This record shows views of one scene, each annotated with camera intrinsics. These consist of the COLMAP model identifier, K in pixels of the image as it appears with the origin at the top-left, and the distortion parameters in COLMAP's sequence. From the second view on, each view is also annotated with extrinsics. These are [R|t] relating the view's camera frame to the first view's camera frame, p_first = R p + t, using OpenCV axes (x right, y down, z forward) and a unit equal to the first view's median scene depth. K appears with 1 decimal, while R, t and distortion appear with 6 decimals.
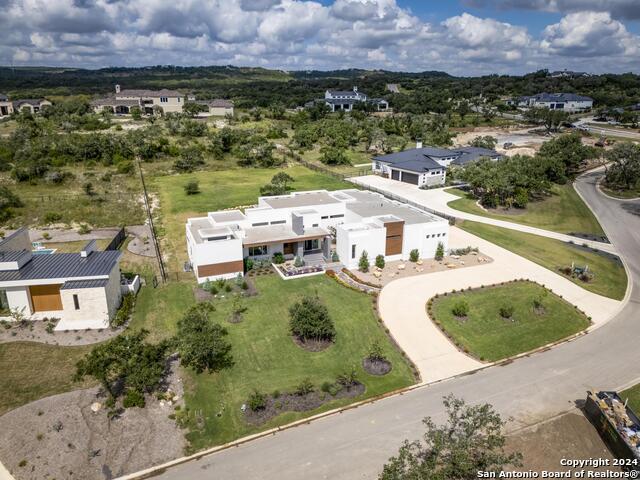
lens RADIAL K [[470.1, 0, 319.0], [0, 470.1, 238.5], [0, 0, 1]] dist [0.059299, -0.043848]
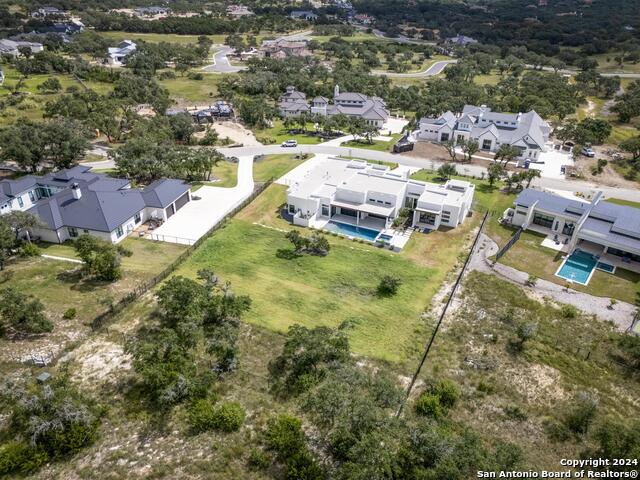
lens RADIAL K [[470.1, 0, 319.5], [0, 470.1, 239.0], [0, 0, 1]] dist [0.059299, -0.043848]
pose [[-0.669539, -0.373223, 0.642201, -0.955928], [0.221434, 0.724988, 0.652196, -0.984986], [-0.709003, 0.578876, -0.402763, 1.980852]]
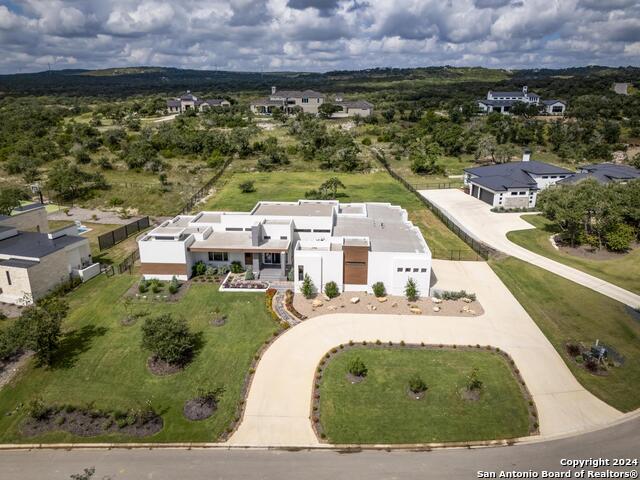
lens RADIAL K [[470.1, 0, 319.1], [0, 470.1, 239.6], [0, 0, 1]] dist [0.059299, -0.043848]
pose [[0.904179, 0.131501, -0.406408, 0.446259], [-0.131545, 0.990916, 0.027967, -0.062335], [0.406393, 0.028173, 0.913264, 0.204481]]
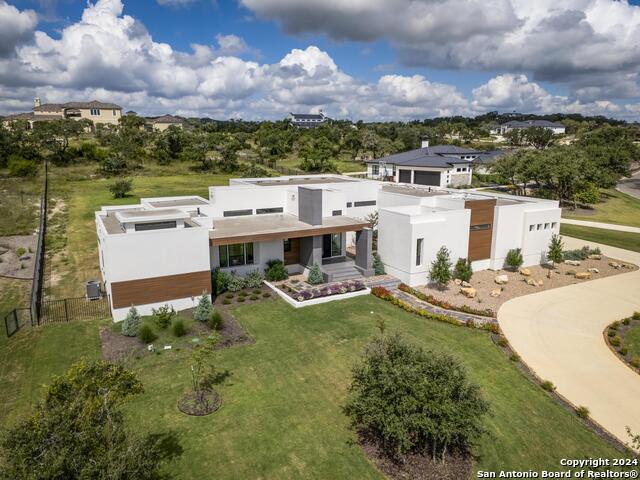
lens RADIAL K [[470.1, 0, 319.0], [0, 470.1, 239.6], [0, 0, 1]] dist [0.059299, -0.043848]
pose [[0.994200, -0.023982, 0.104838, -0.093769], [0.034713, 0.994203, -0.101758, 0.063439], [-0.101790, 0.104807, 0.989270, 0.469275]]
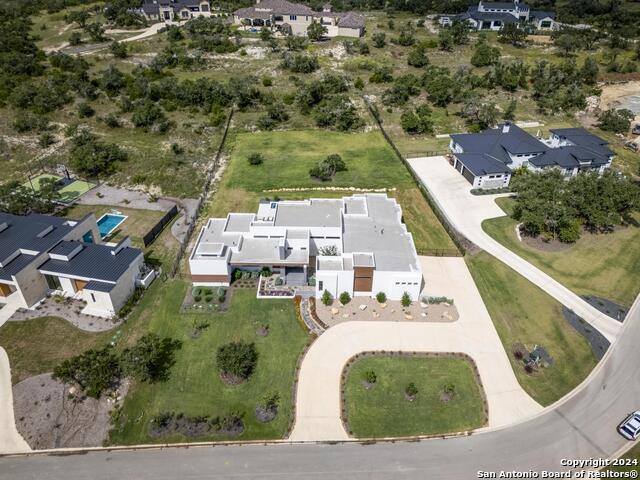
lens RADIAL K [[470.1, 0, 318.9], [0, 470.1, 237.9], [0, 0, 1]] dist [0.059299, -0.043848]
pose [[0.923987, 0.217541, -0.314523, 0.393754], [-0.125254, 0.949229, 0.288575, -0.401064], [0.361331, -0.227244, 0.904323, -0.000710]]
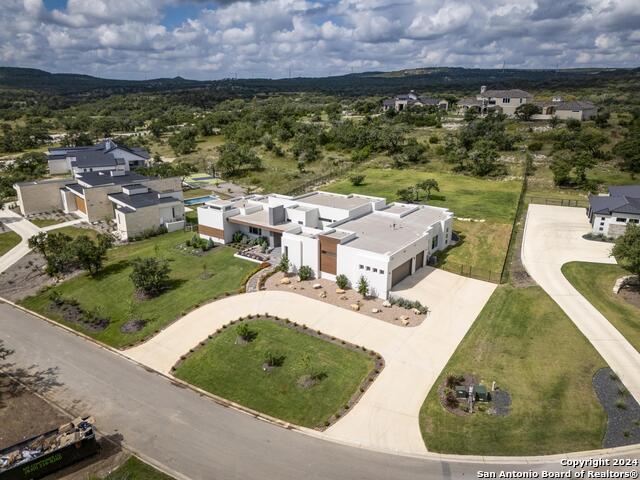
lens RADIAL K [[470.1, 0, 318.8], [0, 470.1, 237.5], [0, 0, 1]] dist [0.059299, -0.043848]
pose [[0.534946, 0.258290, -0.804437, 0.879522], [-0.261418, 0.956003, 0.133114, -0.150003], [0.803426, 0.139086, 0.578932, 0.469681]]
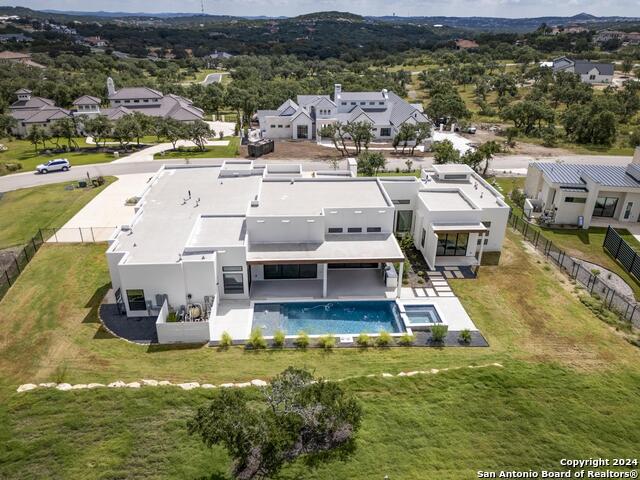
lens RADIAL K [[470.1, 0, 318.9], [0, 470.1, 244.0], [0, 0, 1]] dist [0.059299, -0.043848]
pose [[-0.947547, -0.150106, 0.282176, -0.237118], [0.086226, 0.730068, 0.677913, -0.488777], [-0.307767, 0.666685, -0.678830, 1.642102]]
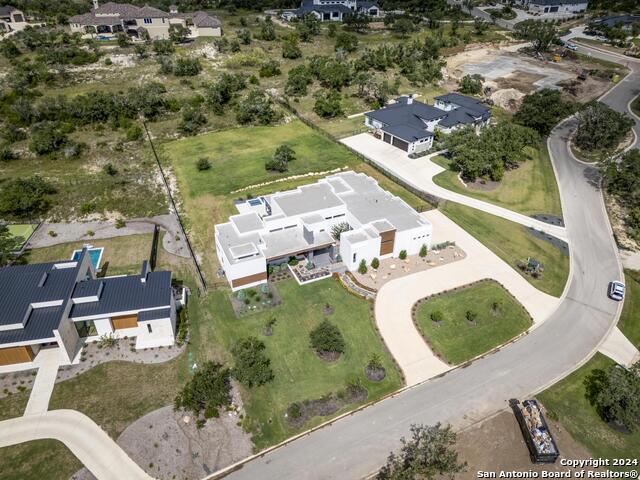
lens RADIAL K [[470.1, 0, 318.6], [0, 470.1, 237.6], [0, 0, 1]] dist [0.059299, -0.043848]
pose [[0.999240, -0.016538, 0.035305, -0.062296], [0.006445, 0.963179, 0.268784, -0.349226], [-0.038450, -0.268352, 0.962553, -0.166701]]
